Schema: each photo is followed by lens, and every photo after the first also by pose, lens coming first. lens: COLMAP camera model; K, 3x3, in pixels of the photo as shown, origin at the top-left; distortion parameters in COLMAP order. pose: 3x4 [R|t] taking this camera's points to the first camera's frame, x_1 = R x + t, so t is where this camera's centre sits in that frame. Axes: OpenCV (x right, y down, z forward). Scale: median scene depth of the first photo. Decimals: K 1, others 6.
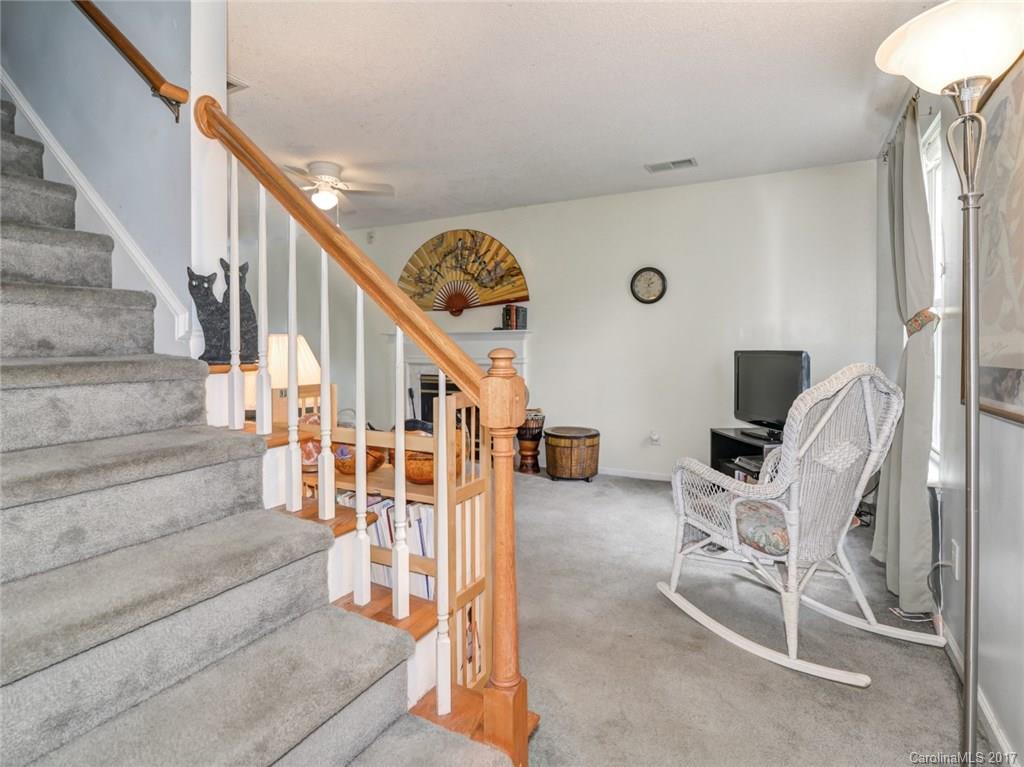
lens RADIAL K [[512.0, 0, 517.1], [0, 512.0, 356.3], [0, 0, 1]] dist [-0.000164, 0.000048]
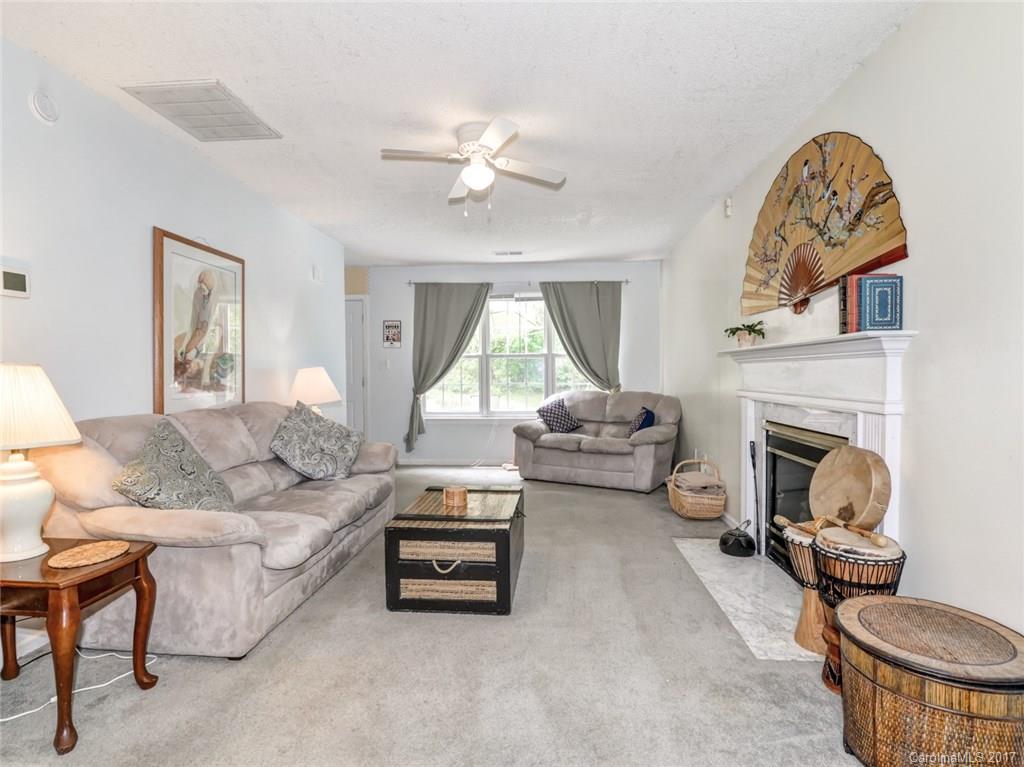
lens RADIAL K [[529.5, 0, 512.0], [0, 529.5, 383.5], [0, 0, 1]] dist [-0.010962, 0.000140]
pose [[0.414549, 0.019016, -0.909828, 0.257622], [-0.011662, 0.999811, 0.015584, -0.013199], [0.909952, 0.004150, 0.414692, 0.533524]]
